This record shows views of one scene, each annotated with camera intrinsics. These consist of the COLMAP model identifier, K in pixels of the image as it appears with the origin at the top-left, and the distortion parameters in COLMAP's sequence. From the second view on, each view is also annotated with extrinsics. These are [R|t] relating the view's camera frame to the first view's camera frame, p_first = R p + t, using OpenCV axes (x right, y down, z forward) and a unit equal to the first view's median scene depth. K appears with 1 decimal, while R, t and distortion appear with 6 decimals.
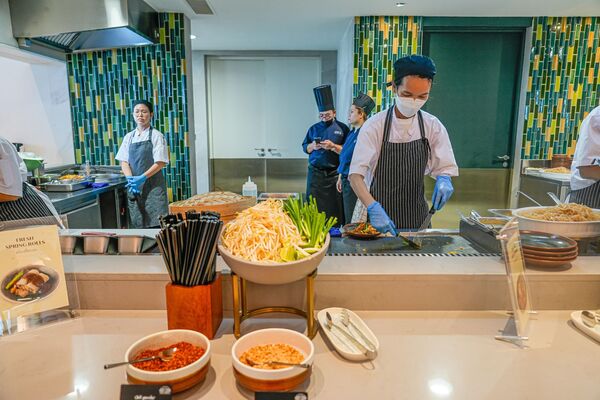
lens RADIAL K [[393.2, 0, 300.0], [0, 393.2, 200.0], [0, 0, 1]] dist [-0.013904, 0.003351]
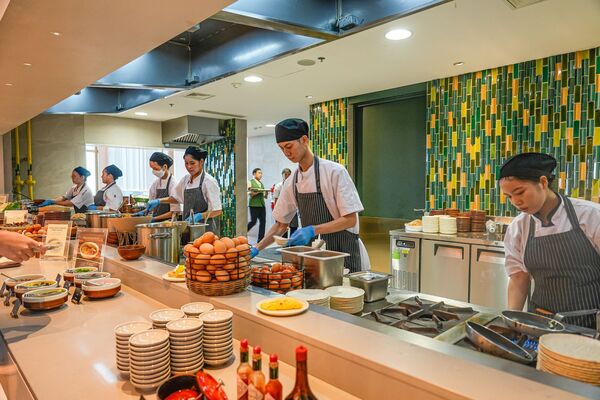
lens RADIAL K [[393.2, 0, 300.0], [0, 393.2, 200.0], [0, 0, 1]] dist [-0.013904, 0.003351]
pose [[0.715642, 0.024032, -0.698054, 1.088248], [-0.114503, 0.989924, -0.083308, -0.011307], [0.689018, 0.139548, 0.711183, 0.026198]]
